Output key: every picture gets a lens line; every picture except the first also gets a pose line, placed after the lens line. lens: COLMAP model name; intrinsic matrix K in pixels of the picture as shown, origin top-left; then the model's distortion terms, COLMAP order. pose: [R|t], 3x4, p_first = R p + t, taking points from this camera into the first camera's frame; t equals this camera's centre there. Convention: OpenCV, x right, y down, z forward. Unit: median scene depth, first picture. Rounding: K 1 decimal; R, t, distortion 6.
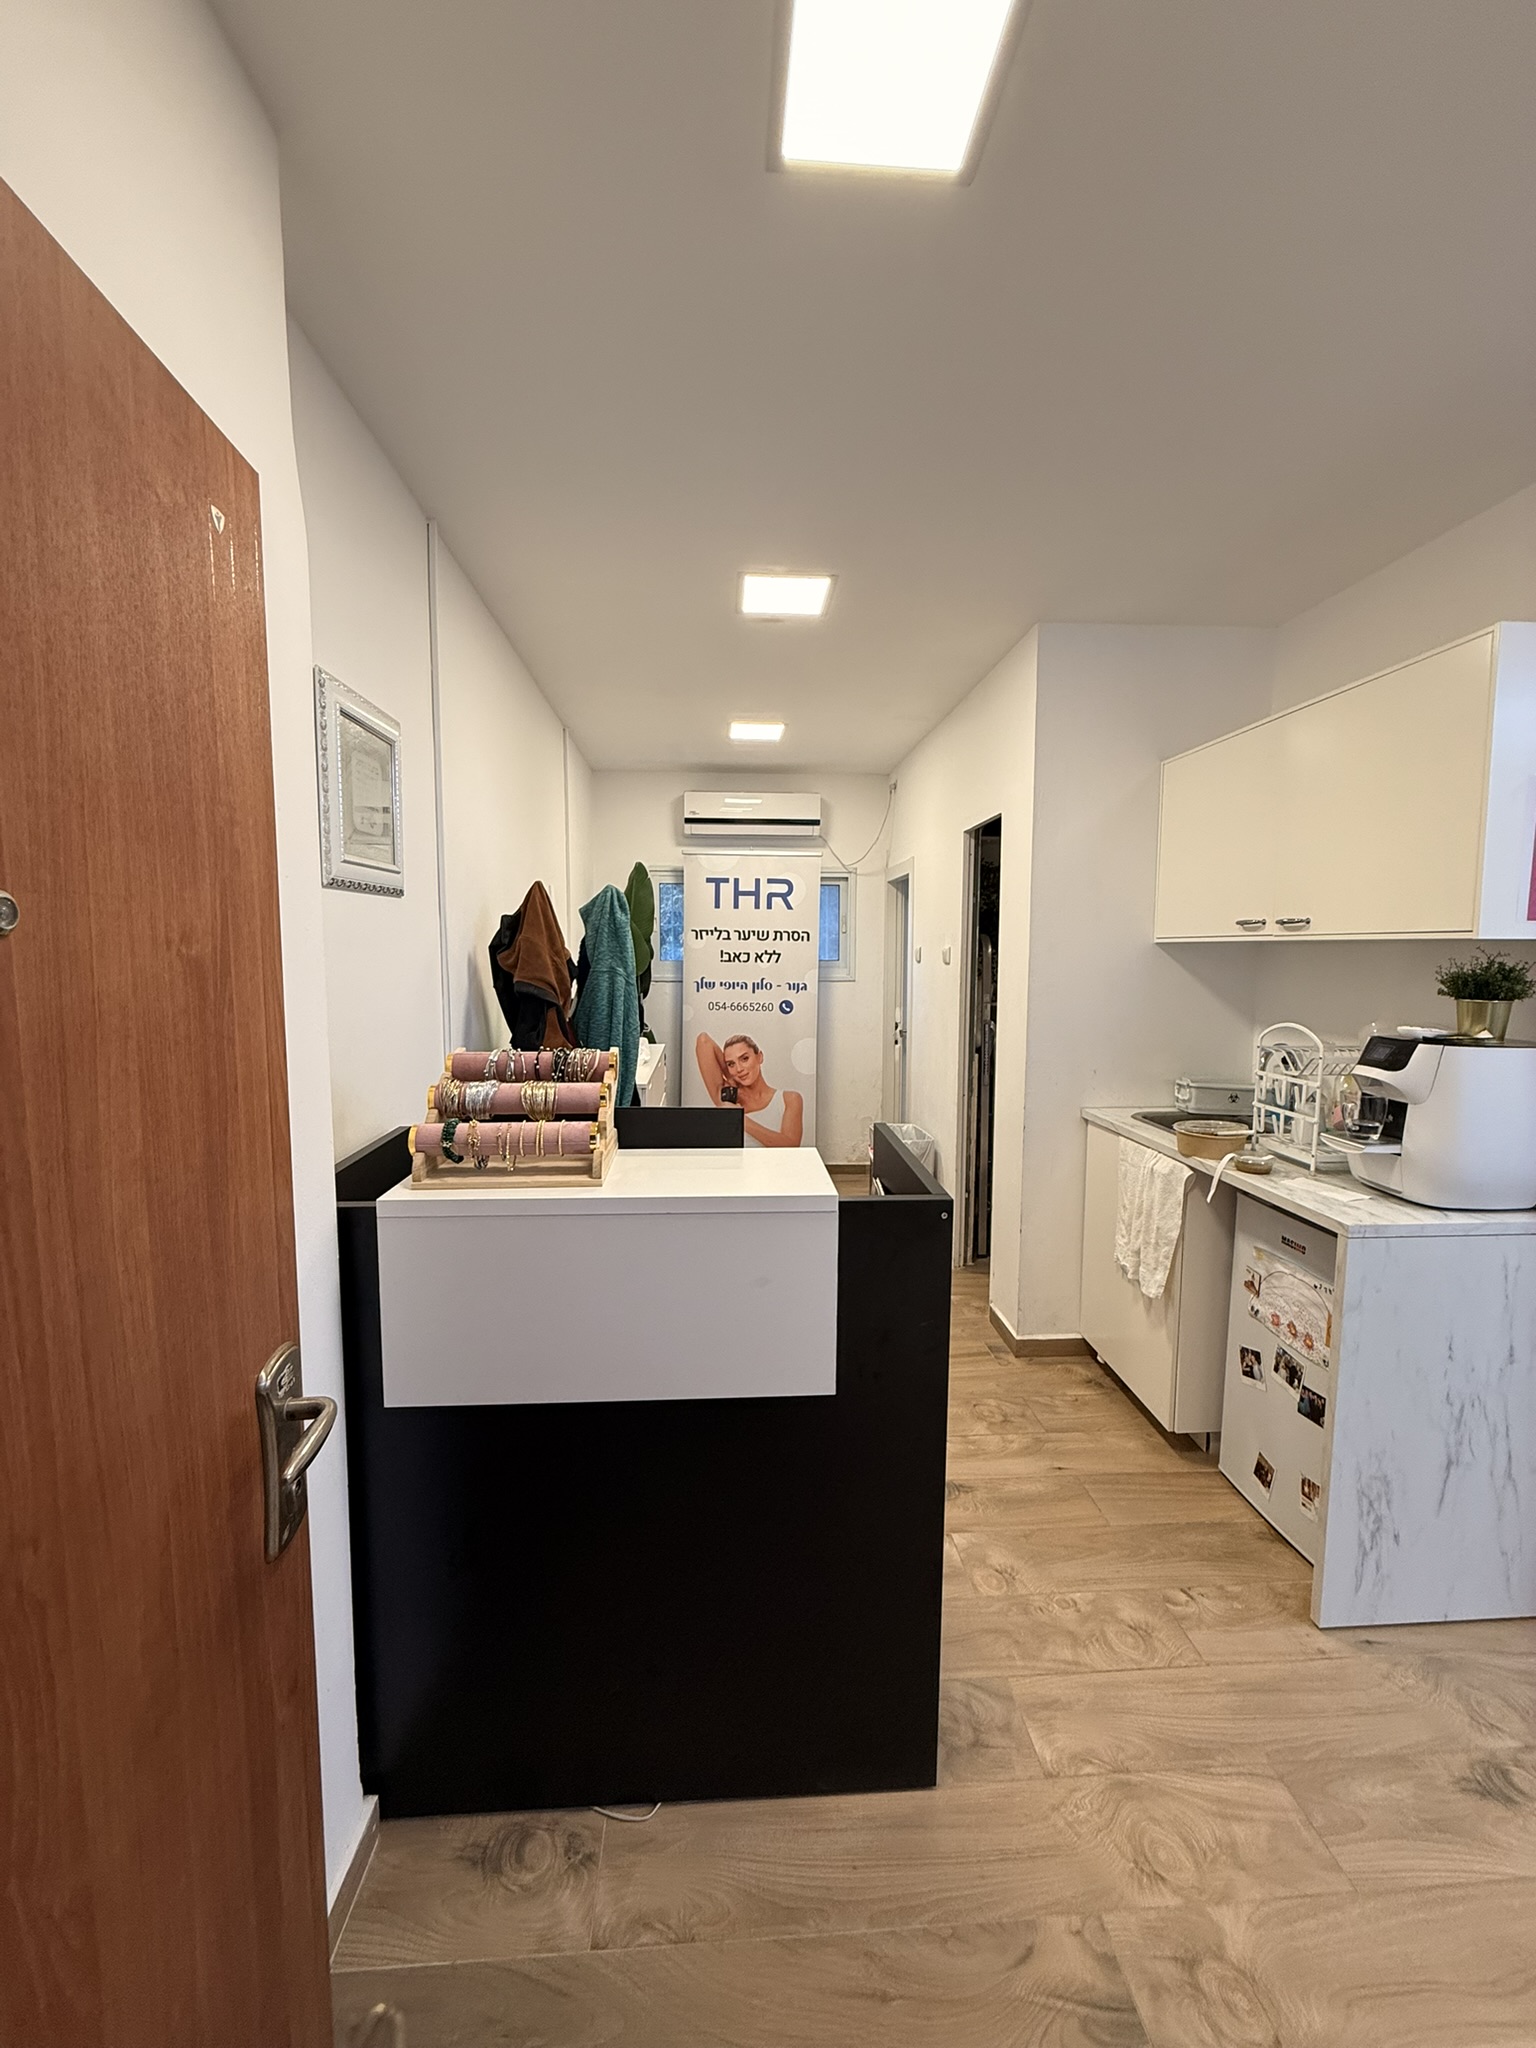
lens RADIAL K [[822.5, 0, 767.3], [0, 822.5, 1022.7], [0, 0, 1]] dist [0.001137, 0.000728]
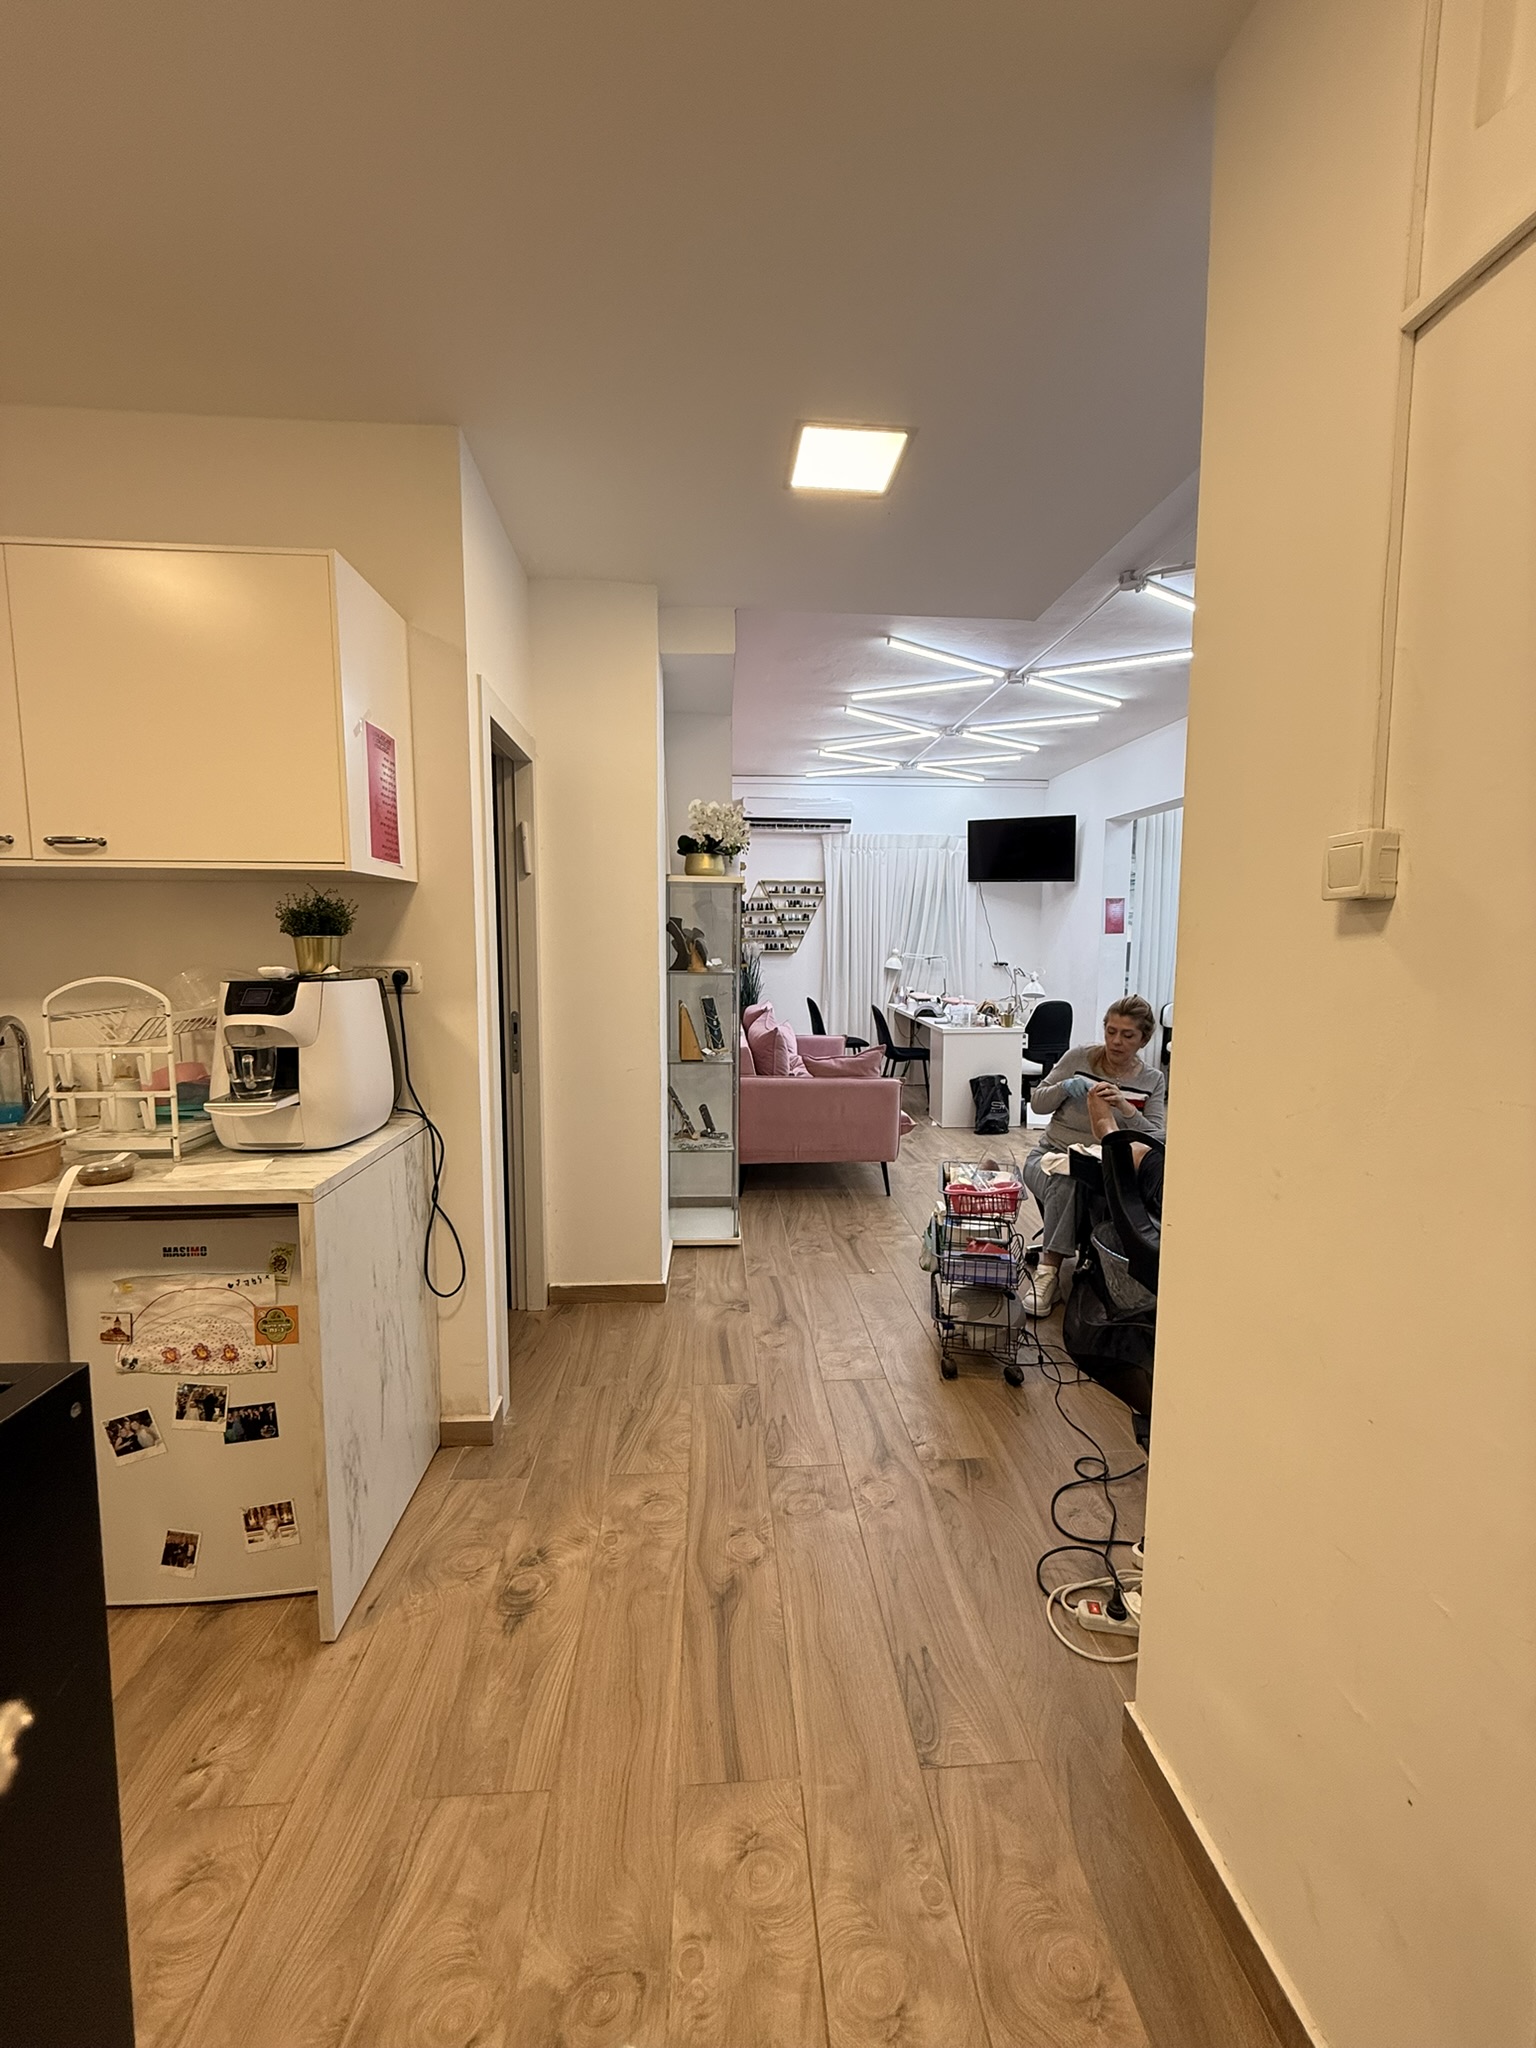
lens RADIAL K [[822.5, 0, 765.8], [0, 822.5, 1019.4], [0, 0, 1]] dist [0.001137, 0.000728]
pose [[-0.007804, -0.107664, 0.994157, -0.134356], [0.086943, 0.990349, 0.107934, 0.011280], [-0.996183, 0.087277, 0.001632, 0.431746]]
